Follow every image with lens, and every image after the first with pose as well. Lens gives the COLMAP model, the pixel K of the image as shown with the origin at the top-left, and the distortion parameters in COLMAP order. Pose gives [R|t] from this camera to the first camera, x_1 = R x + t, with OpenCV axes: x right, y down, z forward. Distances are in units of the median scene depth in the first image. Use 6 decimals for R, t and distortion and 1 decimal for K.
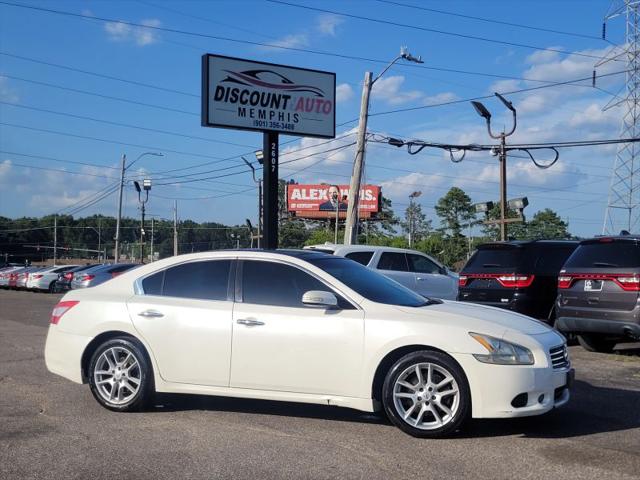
lens RADIAL K [[826.2, 0, 327.8], [0, 826.2, 260.5], [0, 0, 1]] dist [0.029928, 0.022839]
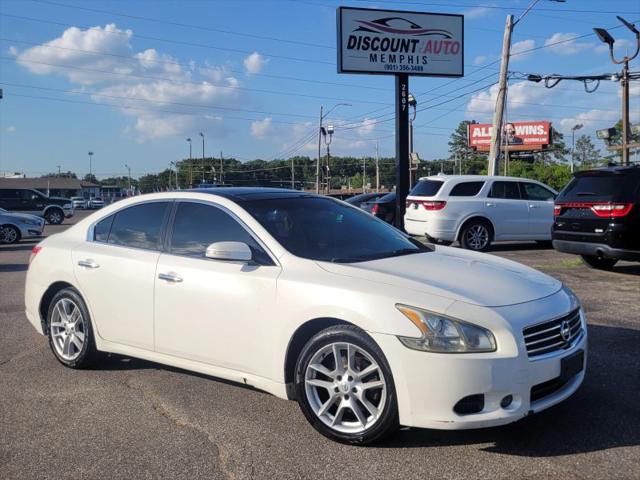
lens RADIAL K [[656.5, 0, 321.3], [0, 656.5, 232.7], [0, 0, 1]] dist [0.023669, 0.009994]
pose [[0.962795, -0.004514, -0.270195, 0.073107], [0.022568, 0.997711, 0.063748, -0.003070], [0.269288, -0.067474, 0.960693, 0.125928]]
